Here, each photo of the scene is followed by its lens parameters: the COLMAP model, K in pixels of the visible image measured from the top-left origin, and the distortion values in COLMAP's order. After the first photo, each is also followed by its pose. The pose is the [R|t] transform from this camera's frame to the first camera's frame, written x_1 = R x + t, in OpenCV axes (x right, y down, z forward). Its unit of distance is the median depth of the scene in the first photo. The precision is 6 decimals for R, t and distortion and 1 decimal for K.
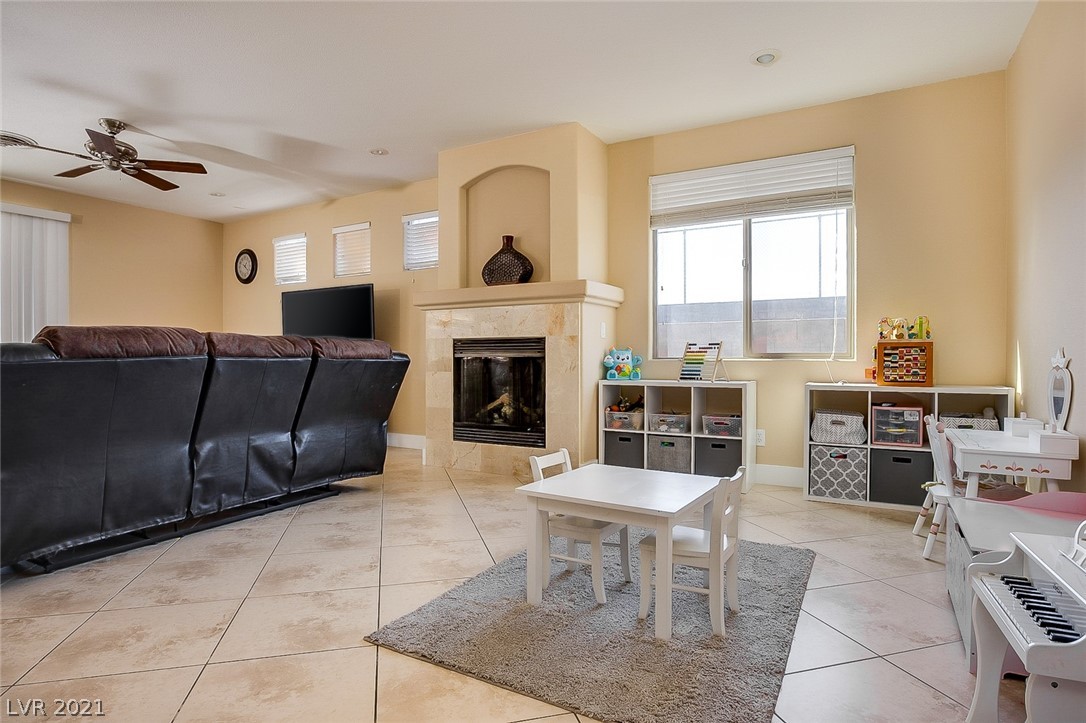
lens RADIAL K [[568.7, 0, 547.8], [0, 568.7, 365.7], [0, 0, 1]] dist [-0.036523, 0.005032]
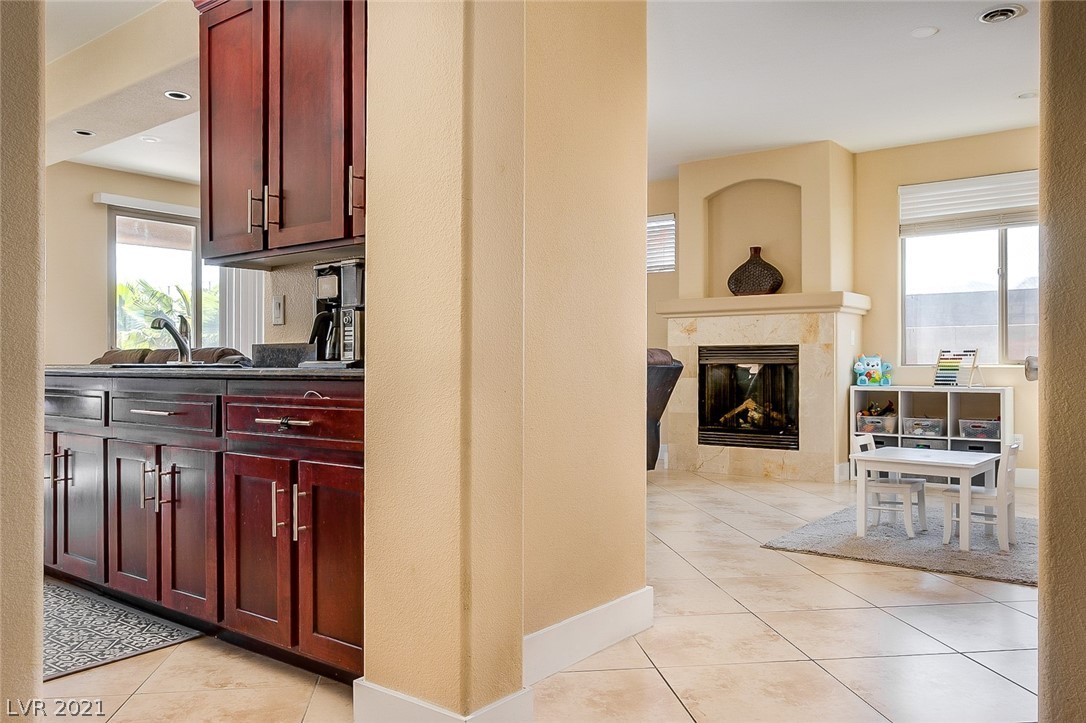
lens RADIAL K [[826.8, 0, 547.6], [0, 826.8, 364.7], [0, 0, 1]] dist [0.001771, 0.001226]
pose [[0.991976, 0.000390, -0.126428, -0.262889], [-0.002023, 0.999916, -0.012783, 0.007032], [0.126413, 0.012936, 0.991893, -0.560990]]
